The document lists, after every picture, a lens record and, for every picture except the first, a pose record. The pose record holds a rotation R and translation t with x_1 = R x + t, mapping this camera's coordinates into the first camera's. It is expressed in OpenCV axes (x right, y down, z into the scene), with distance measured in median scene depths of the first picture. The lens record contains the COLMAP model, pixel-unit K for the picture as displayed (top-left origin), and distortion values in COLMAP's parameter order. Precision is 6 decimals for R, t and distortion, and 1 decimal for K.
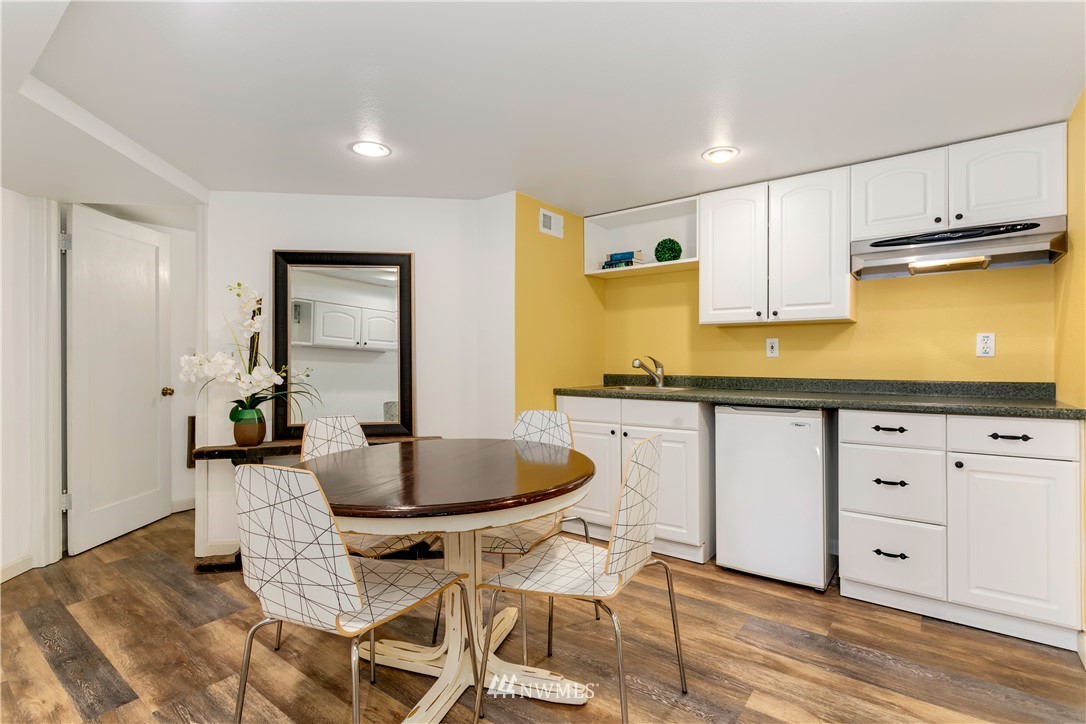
lens RADIAL K [[514.8, 0, 546.1], [0, 514.8, 357.0], [0, 0, 1]] dist [0.001864, 0.000034]
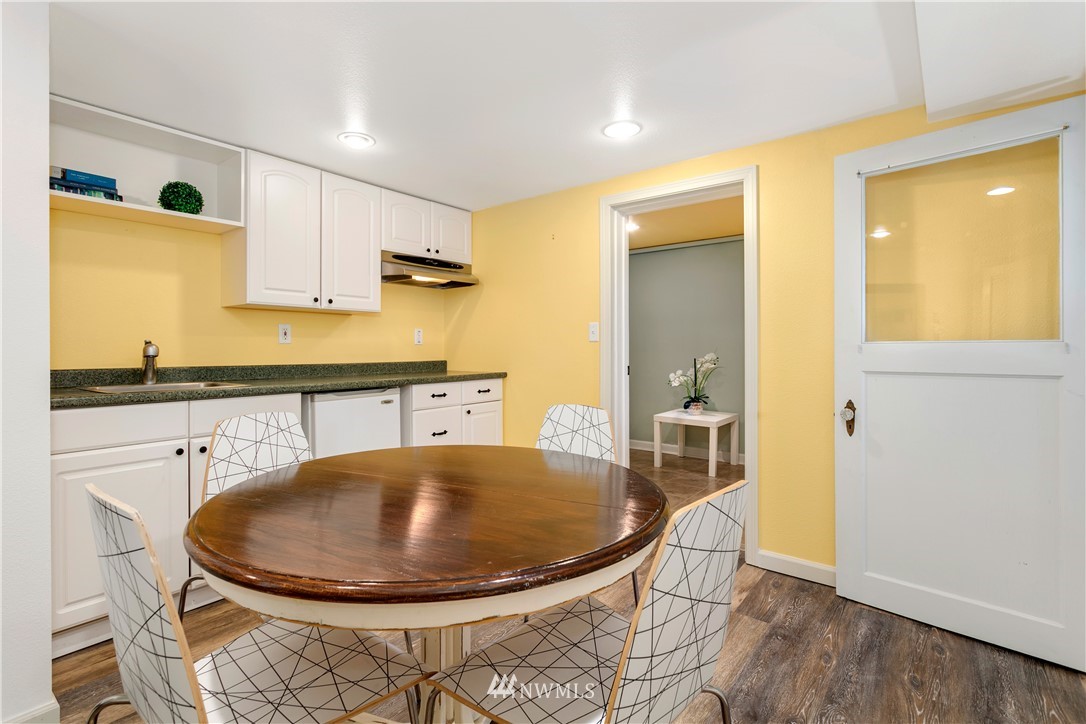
lens RADIAL K [[514.8, 0, 546.1], [0, 514.8, 357.0], [0, 0, 1]] dist [0.001864, 0.000034]
pose [[0.016685, -0.014837, 0.999751, -0.600372], [-0.002148, 0.999887, 0.014875, 0.011261], [-0.999858, -0.002396, 0.016651, 0.561197]]
